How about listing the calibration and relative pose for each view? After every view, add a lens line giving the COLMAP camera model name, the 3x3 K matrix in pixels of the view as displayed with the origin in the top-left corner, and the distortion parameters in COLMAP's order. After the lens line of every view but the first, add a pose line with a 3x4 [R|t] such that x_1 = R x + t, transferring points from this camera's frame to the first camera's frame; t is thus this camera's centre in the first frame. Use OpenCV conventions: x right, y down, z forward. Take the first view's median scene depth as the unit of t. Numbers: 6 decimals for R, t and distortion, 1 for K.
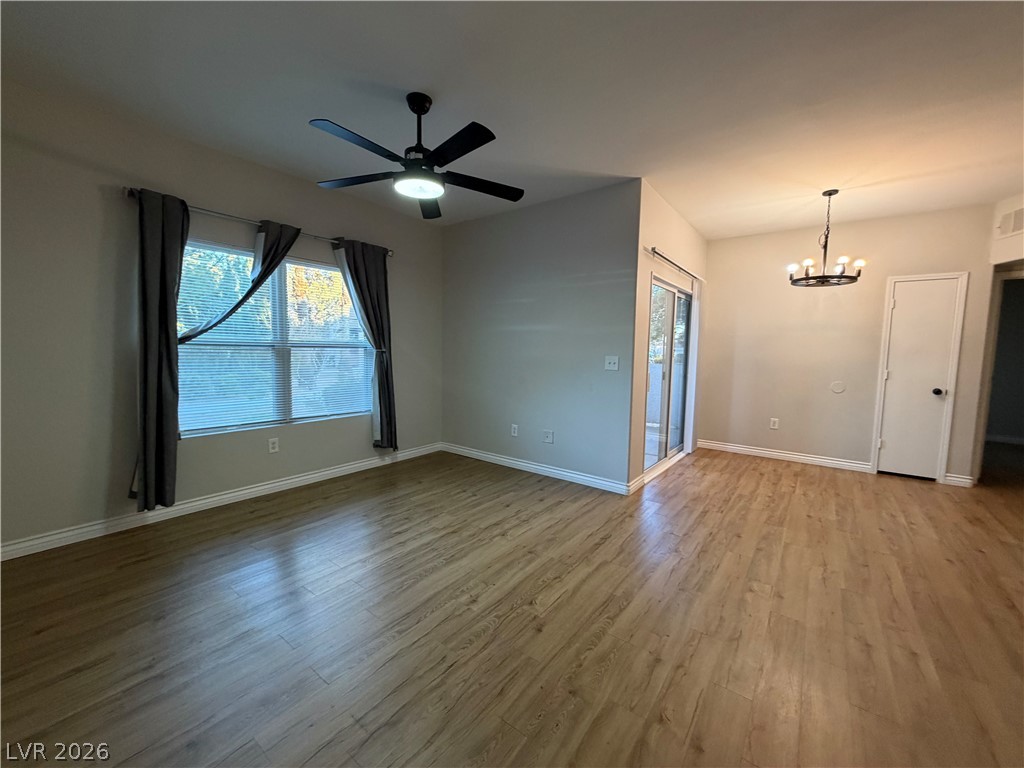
lens RADIAL K [[419.7, 0, 509.4], [0, 419.7, 386.3], [0, 0, 1]] dist [0.028302, 0.000080]
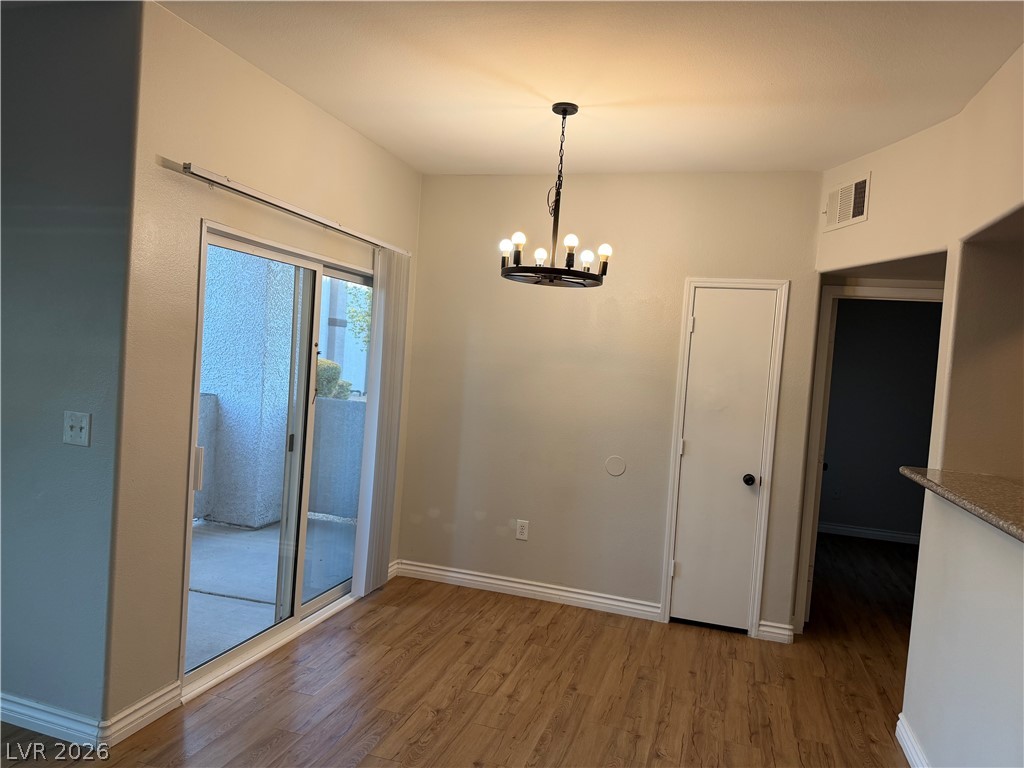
lens RADIAL K [[711.9, 0, 516.9], [0, 711.9, 386.8], [0, 0, 1]] dist [0.063705, -0.019586]
pose [[0.950459, 0.034322, 0.308948, 0.391158], [-0.027423, 0.999269, -0.026646, -0.079663], [-0.309637, 0.016853, 0.950705, 0.172210]]
